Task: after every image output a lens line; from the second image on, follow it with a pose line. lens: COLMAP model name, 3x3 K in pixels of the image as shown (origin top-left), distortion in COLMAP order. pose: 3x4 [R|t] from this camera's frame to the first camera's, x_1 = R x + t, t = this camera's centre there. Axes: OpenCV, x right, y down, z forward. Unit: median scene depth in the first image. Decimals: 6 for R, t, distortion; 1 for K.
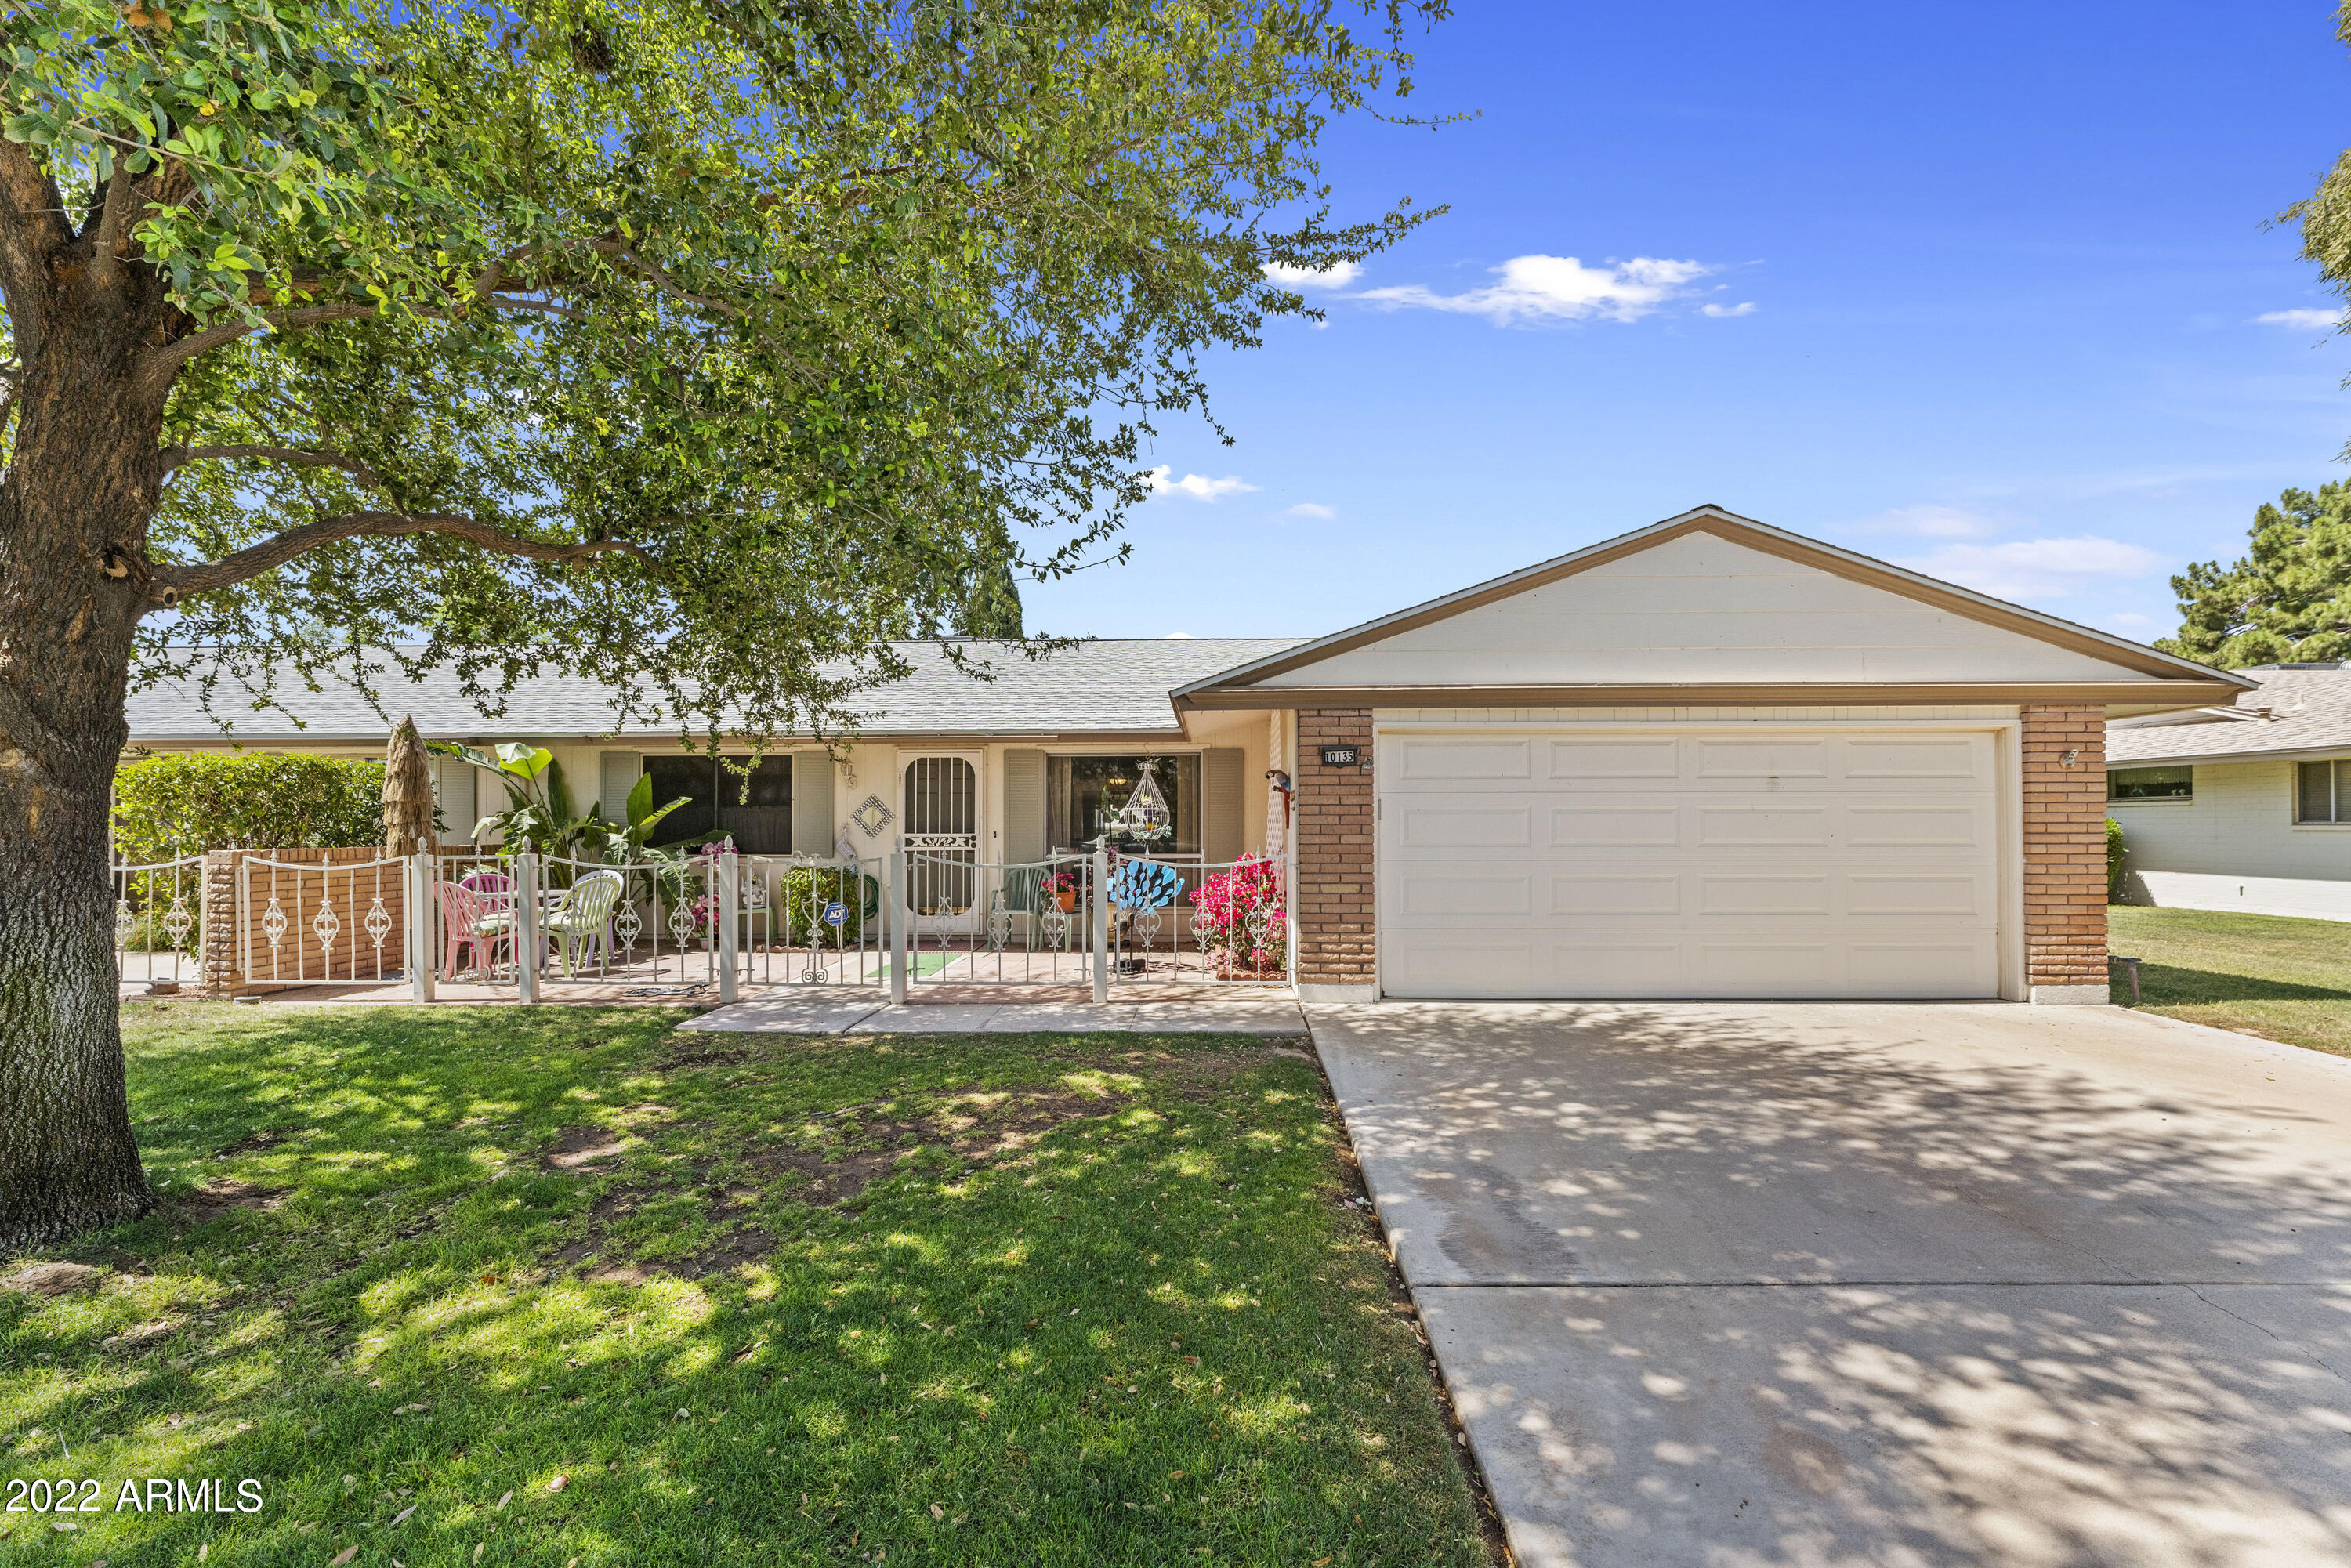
lens RADIAL K [[961.6, 0, 1200.5], [0, 961.6, 823.8], [0, 0, 1]] dist [-0.009755, 0.000180]
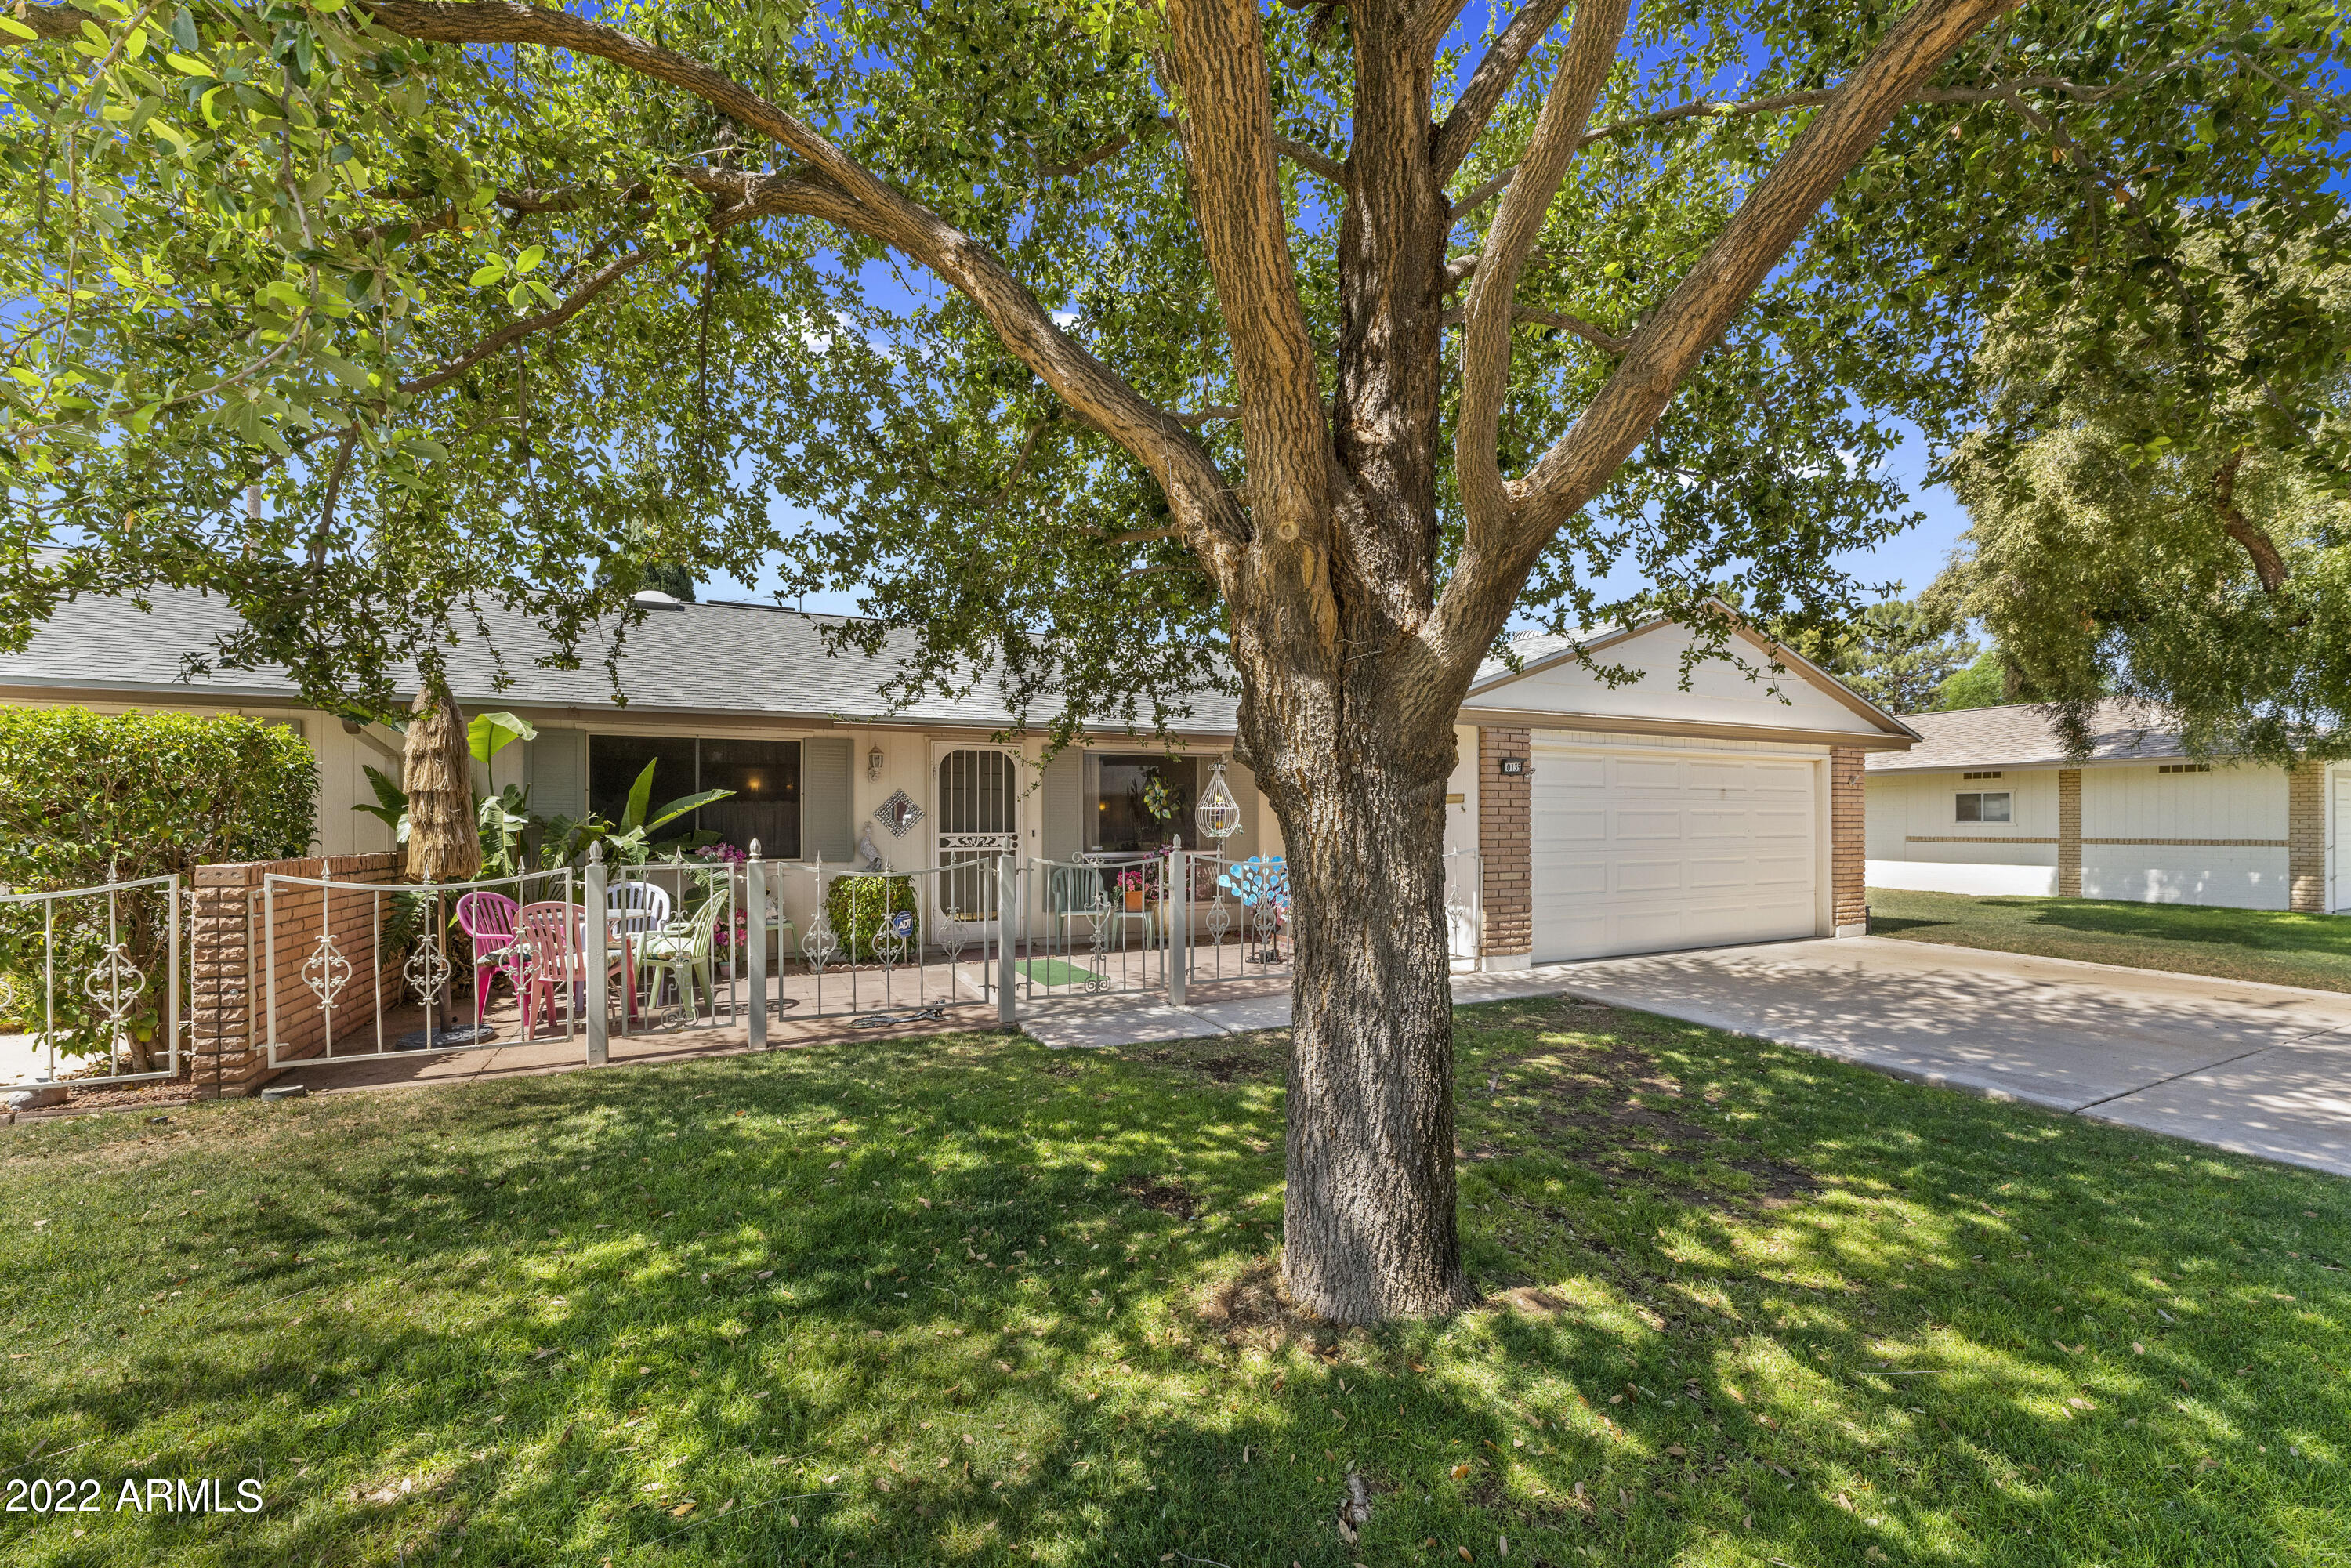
lens RADIAL K [[961.6, 0, 1200.5], [0, 961.6, 823.8], [0, 0, 1]] dist [-0.009755, 0.000180]
pose [[0.878924, -0.001230, 0.476961, -0.835158], [-0.000232, 0.999995, 0.003008, -0.002282], [-0.476963, -0.002754, 0.878919, 0.134617]]
